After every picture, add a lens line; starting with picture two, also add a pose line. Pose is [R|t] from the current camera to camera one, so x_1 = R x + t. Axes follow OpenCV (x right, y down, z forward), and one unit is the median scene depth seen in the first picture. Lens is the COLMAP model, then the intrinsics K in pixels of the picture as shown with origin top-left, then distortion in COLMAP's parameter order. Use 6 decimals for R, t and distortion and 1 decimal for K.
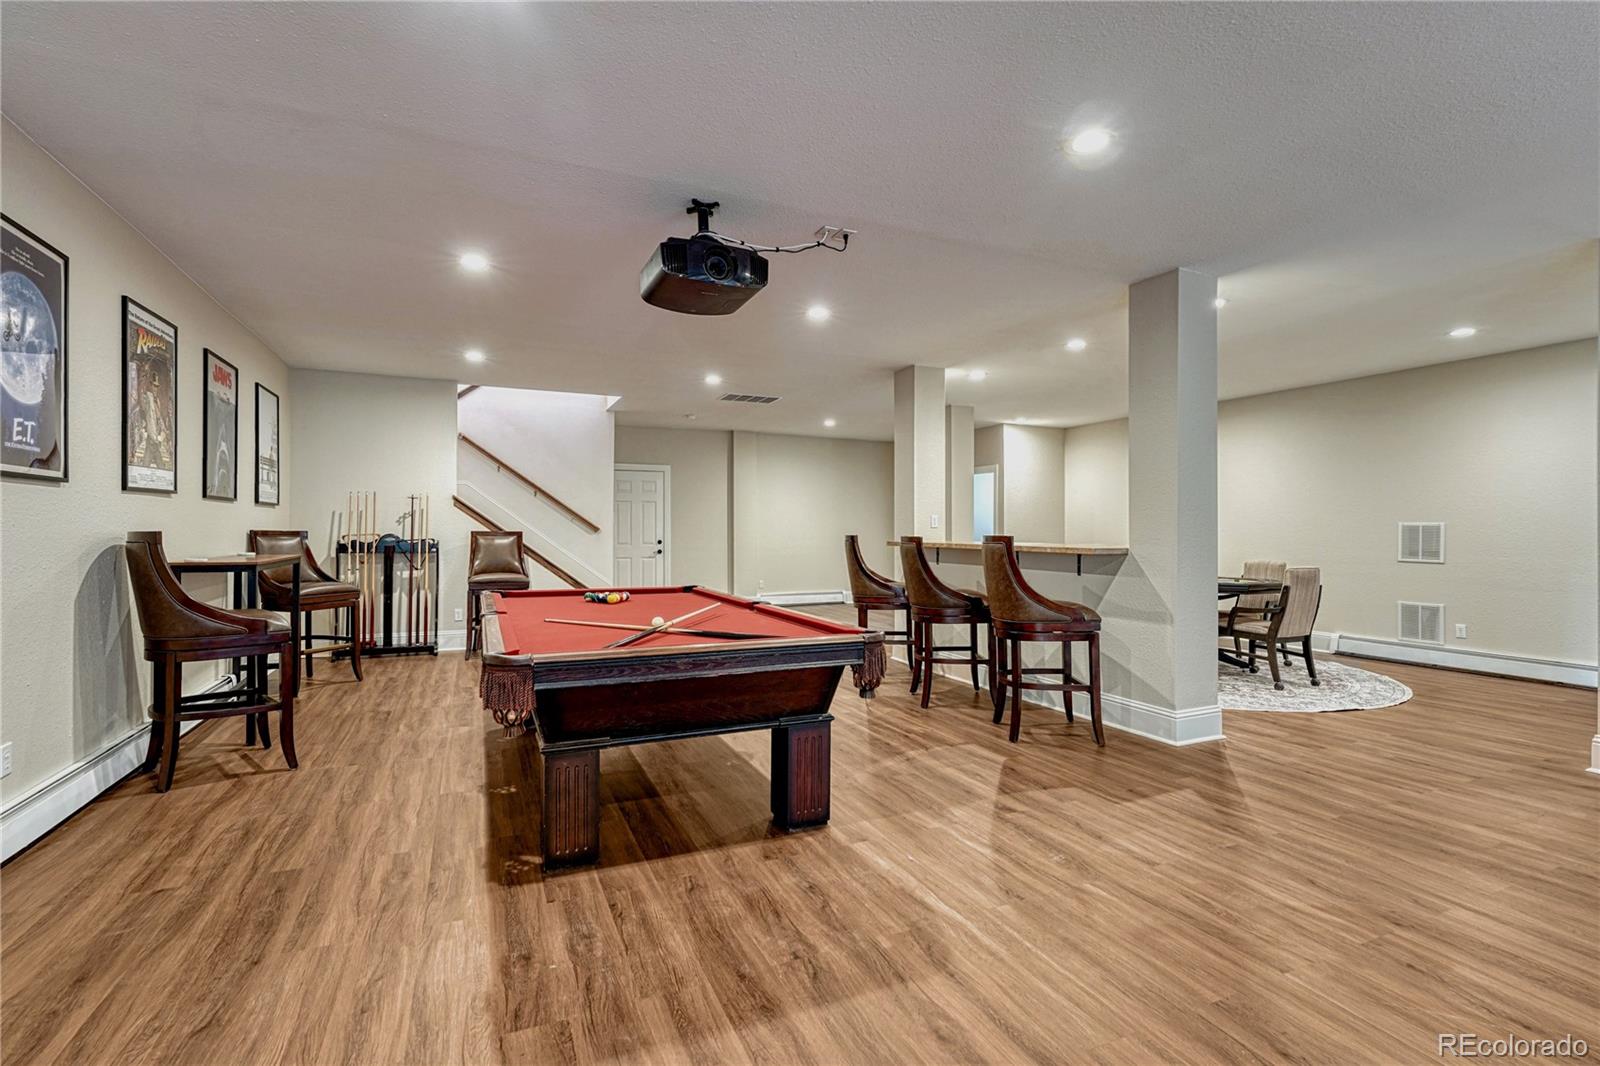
lens RADIAL K [[711.6, 0, 800.0], [0, 711.6, 533.0], [0, 0, 1]] dist [-0.000952, -0.000086]
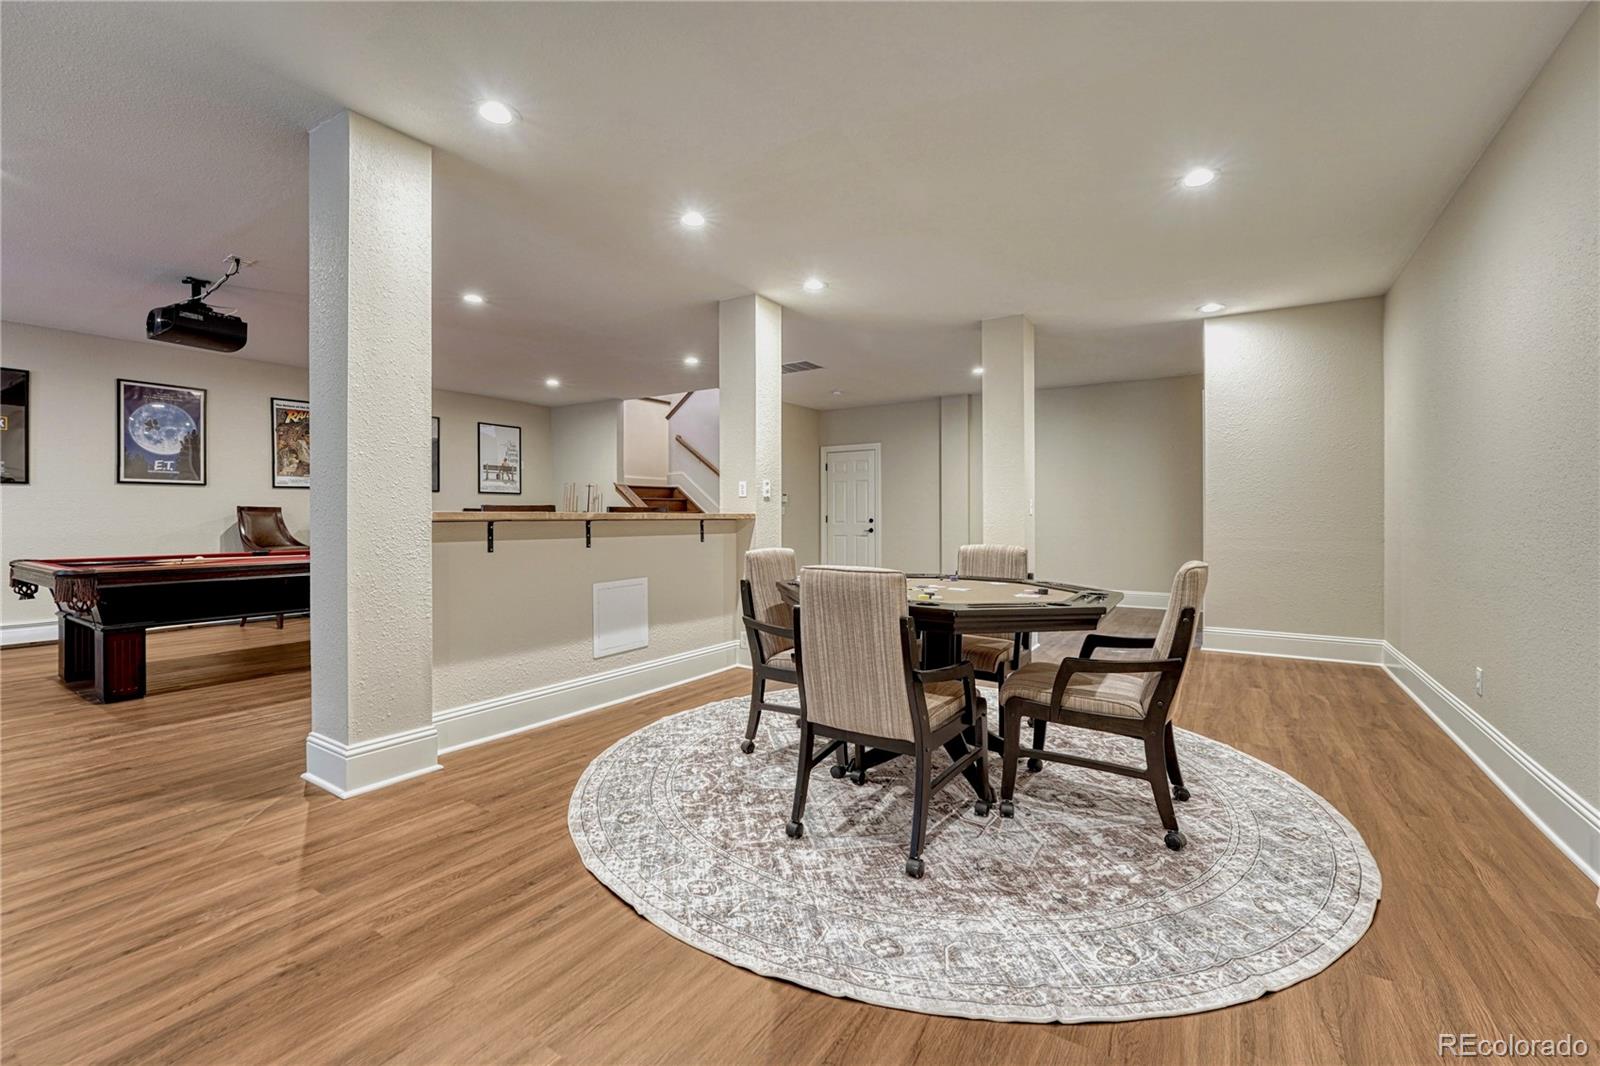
lens RADIAL K [[677.9, 0, 801.4], [0, 677.9, 518.1], [0, 0, 1]] dist [0.000445, 0.000088]
pose [[0.551060, 0.000421, -0.834466, 1.541550], [-0.001568, 0.999999, -0.000531, 0.028041], [0.834464, 0.001601, 0.551059, 1.136184]]
